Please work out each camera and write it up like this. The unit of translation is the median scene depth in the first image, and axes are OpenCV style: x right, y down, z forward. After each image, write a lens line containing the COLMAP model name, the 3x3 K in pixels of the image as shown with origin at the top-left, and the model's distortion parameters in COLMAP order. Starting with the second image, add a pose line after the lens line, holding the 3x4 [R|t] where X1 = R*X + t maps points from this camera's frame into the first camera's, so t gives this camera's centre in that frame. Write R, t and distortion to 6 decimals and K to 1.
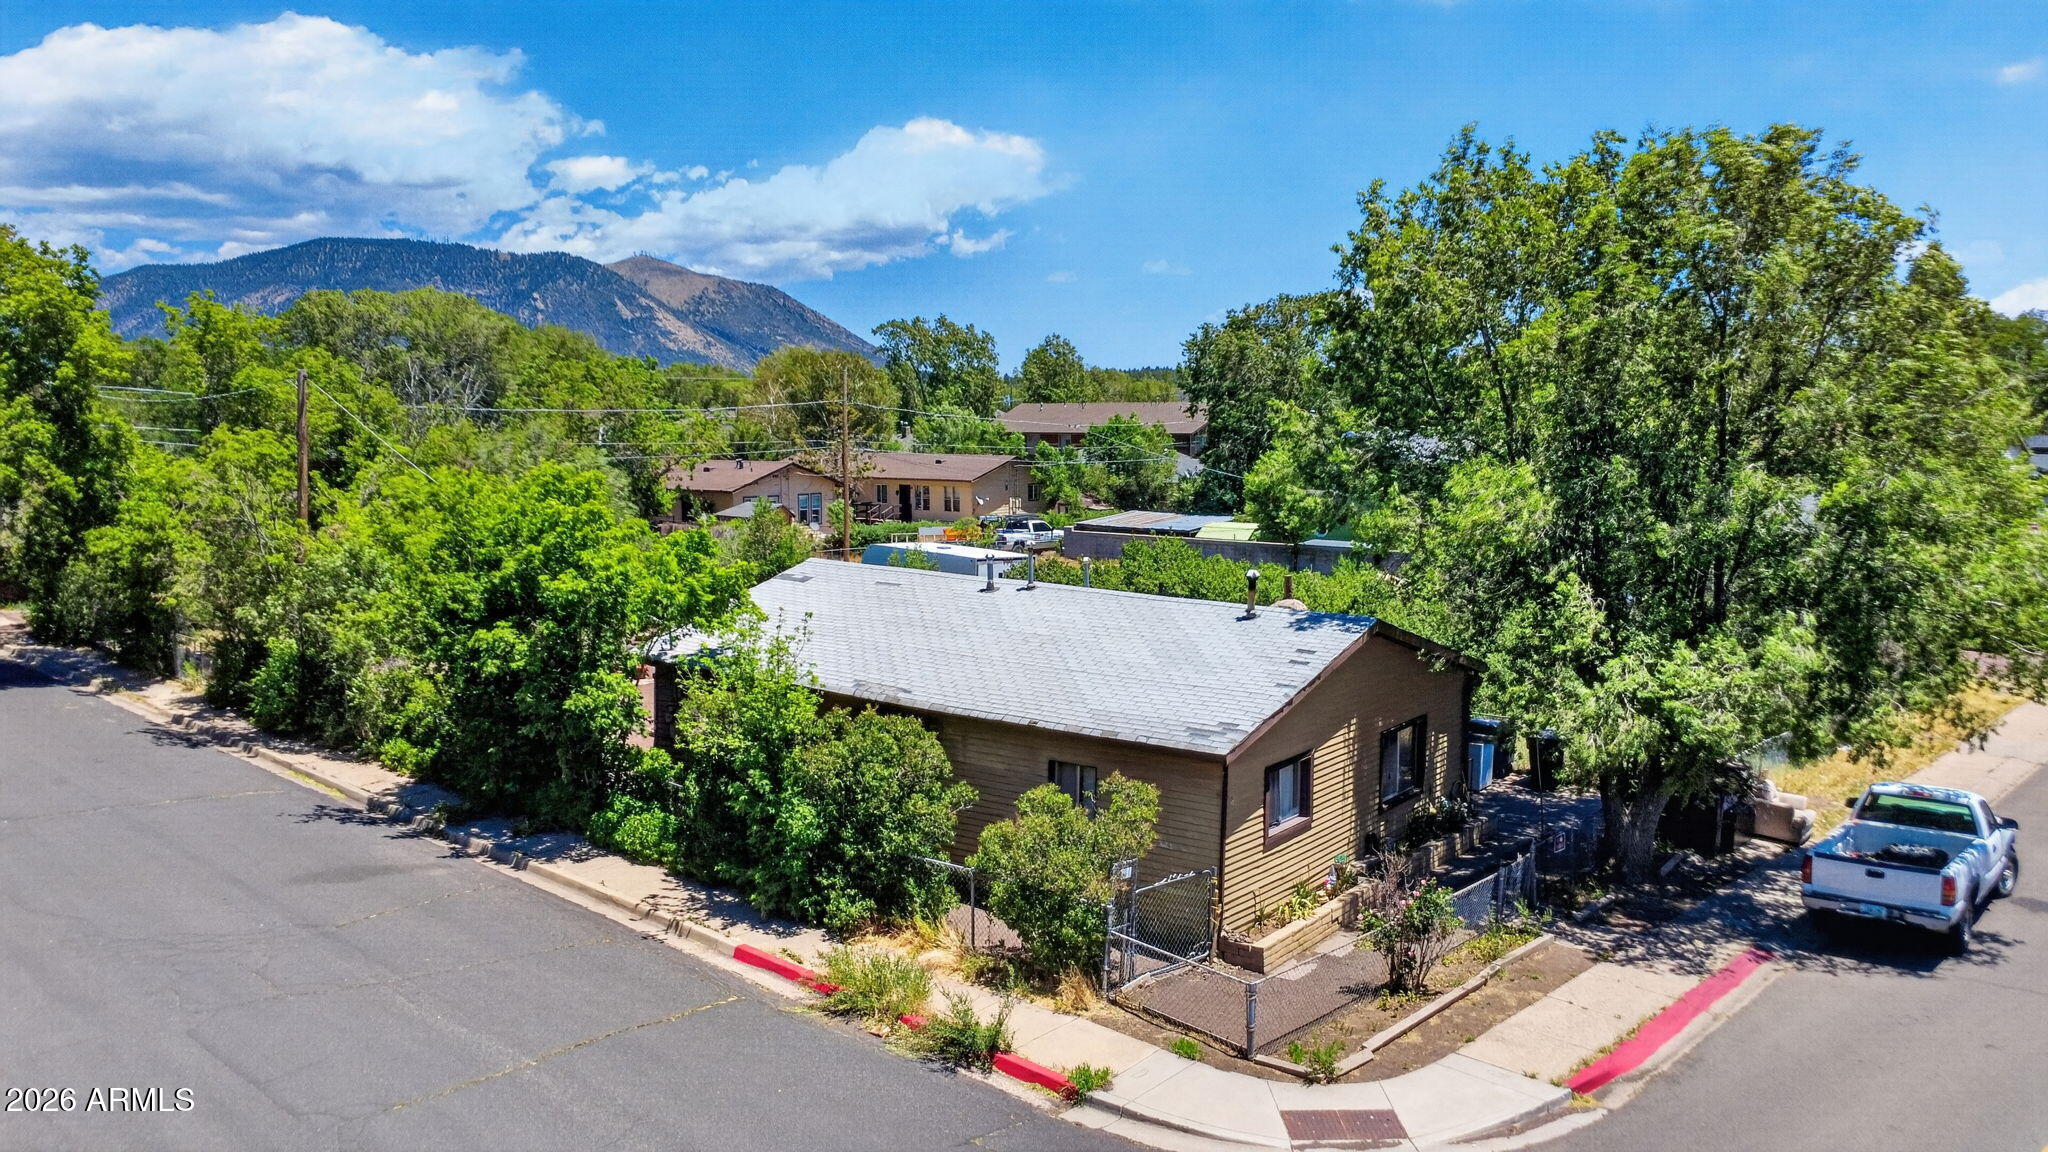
lens RADIAL K [[1551.2, 0, 1009.3], [0, 1551.2, 570.5], [0, 0, 1]] dist [0.007816, -0.005225]
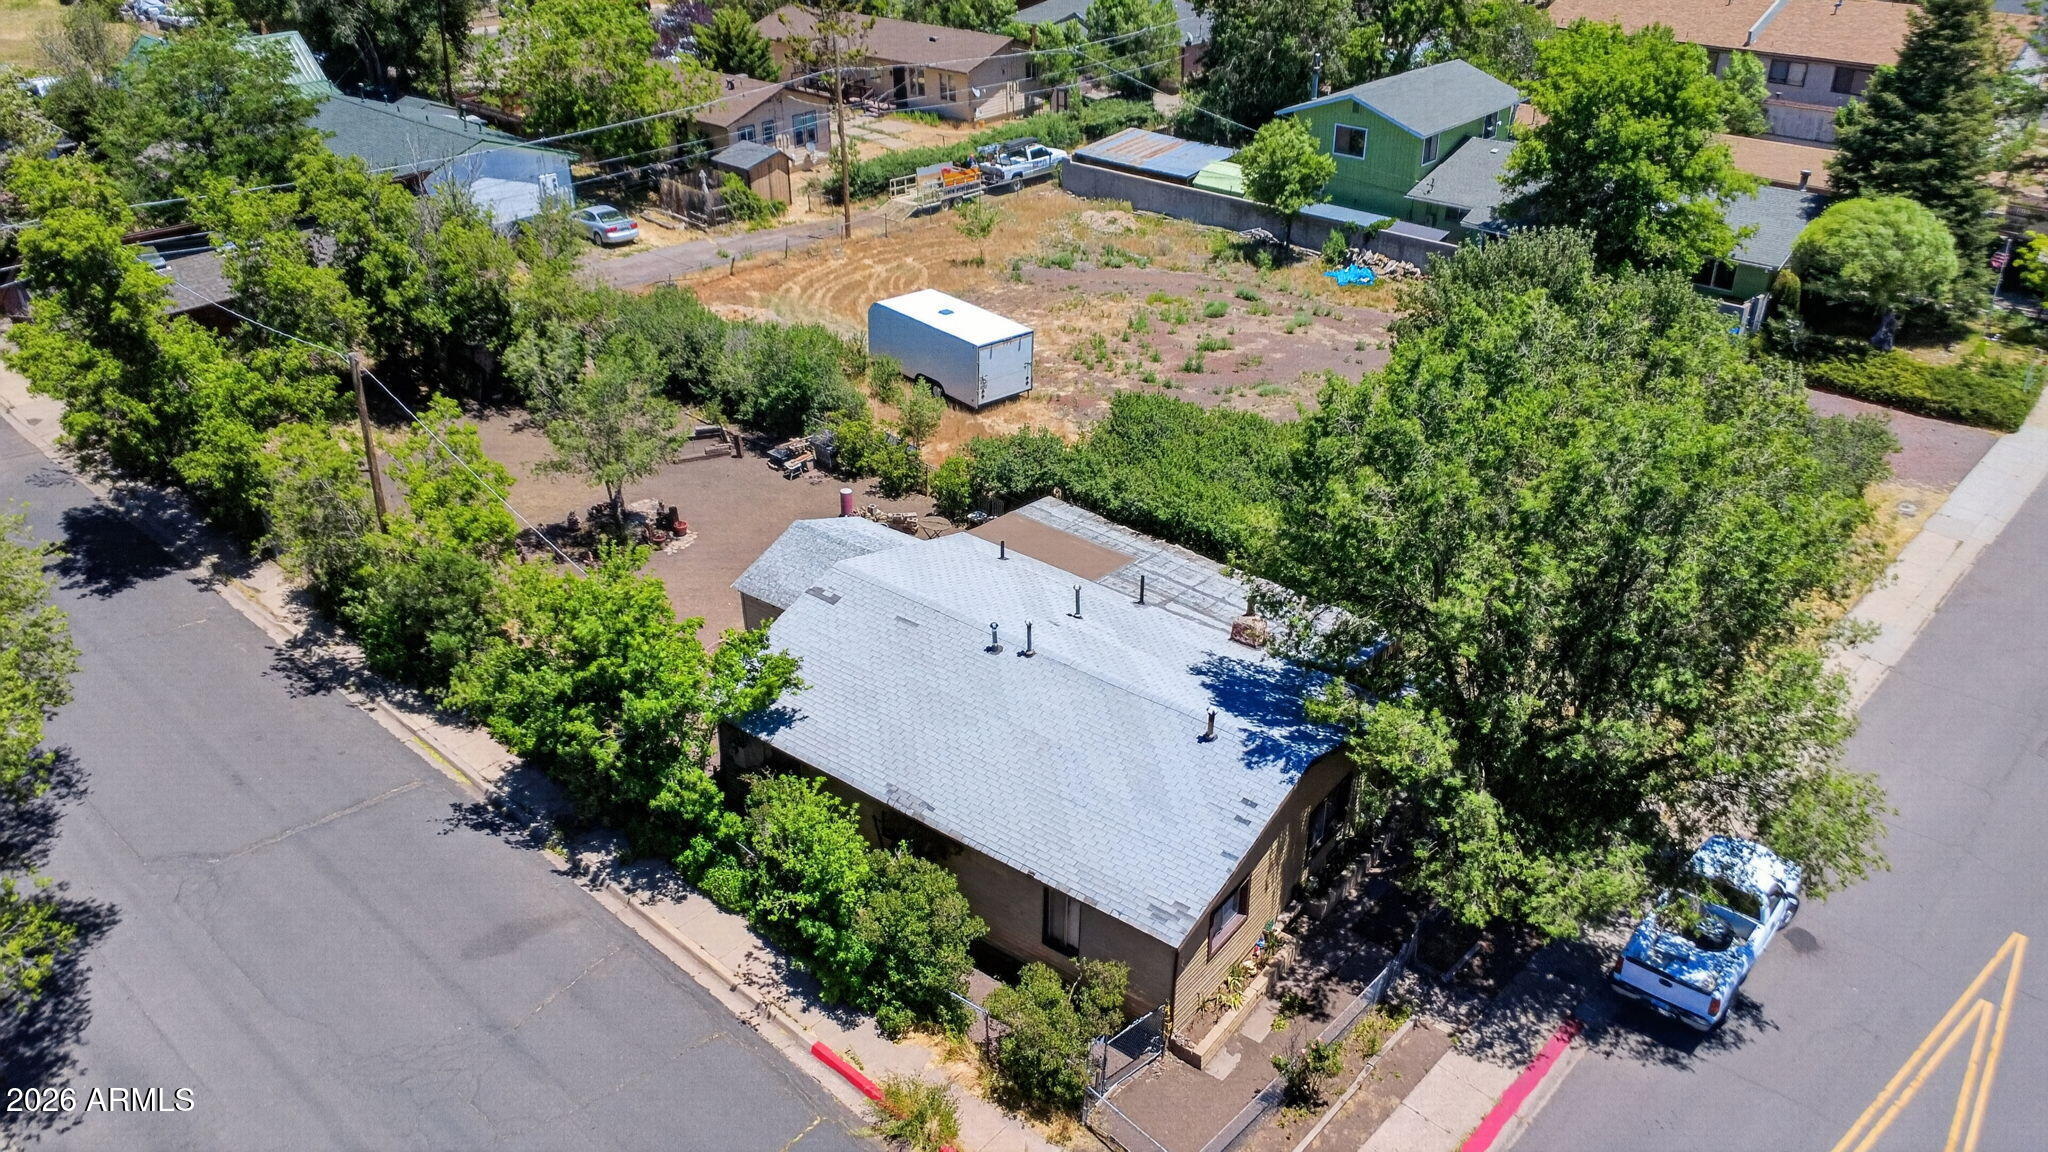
lens RADIAL K [[1551.2, 0, 1008.7], [0, 1551.2, 578.1], [0, 0, 1]] dist [0.007816, -0.005225]
pose [[0.999946, -0.010223, -0.002057, 0.001033], [0.010191, 0.916190, 0.400614, -0.481621], [-0.002211, -0.400613, 0.916245, -0.055979]]
